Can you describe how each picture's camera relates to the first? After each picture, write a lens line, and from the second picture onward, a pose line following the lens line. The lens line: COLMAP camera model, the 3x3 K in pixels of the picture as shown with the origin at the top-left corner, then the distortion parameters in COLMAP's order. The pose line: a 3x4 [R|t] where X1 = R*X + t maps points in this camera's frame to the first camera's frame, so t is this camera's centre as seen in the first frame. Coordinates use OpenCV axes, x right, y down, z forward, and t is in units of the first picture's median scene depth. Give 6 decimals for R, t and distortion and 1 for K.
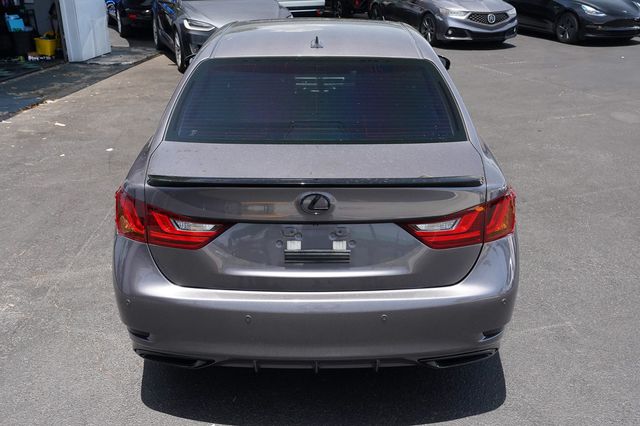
lens RADIAL K [[567.8, 0, 327.8], [0, 567.8, 196.6], [0, 0, 1]] dist [-0.000748, -0.008070]
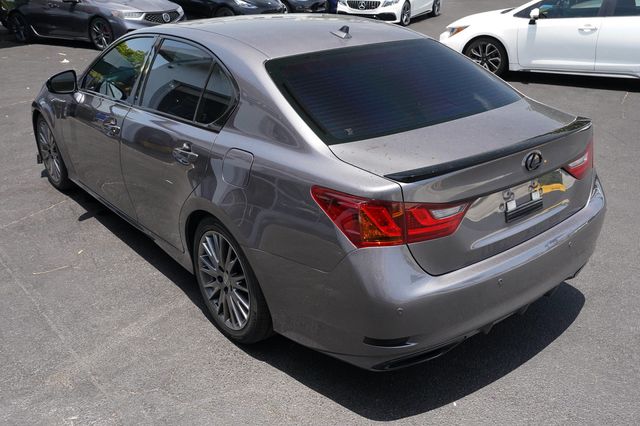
lens RADIAL K [[567.8, 0, 319.7], [0, 567.8, 210.2], [0, 0, 1]] dist [-0.000748, -0.008070]
pose [[0.791053, -0.259072, 0.554182, -0.779804], [0.248595, 0.963864, 0.095742, -0.083045], [-0.558960, 0.062030, 0.826871, 0.234835]]
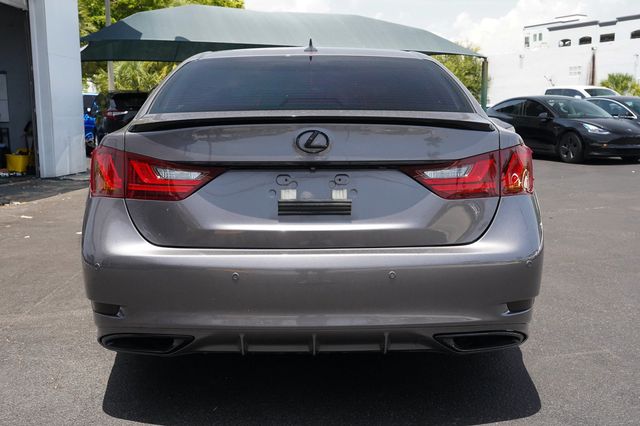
lens RADIAL K [[625.7, 0, 318.4], [0, 625.7, 211.6], [0, 0, 1]] dist [0.012466, 0.000000]
pose [[0.999968, -0.007545, 0.002505, -0.012338], [0.007918, 0.973432, -0.228839, 0.270567], [-0.000711, 0.228851, 0.973461, 0.038196]]
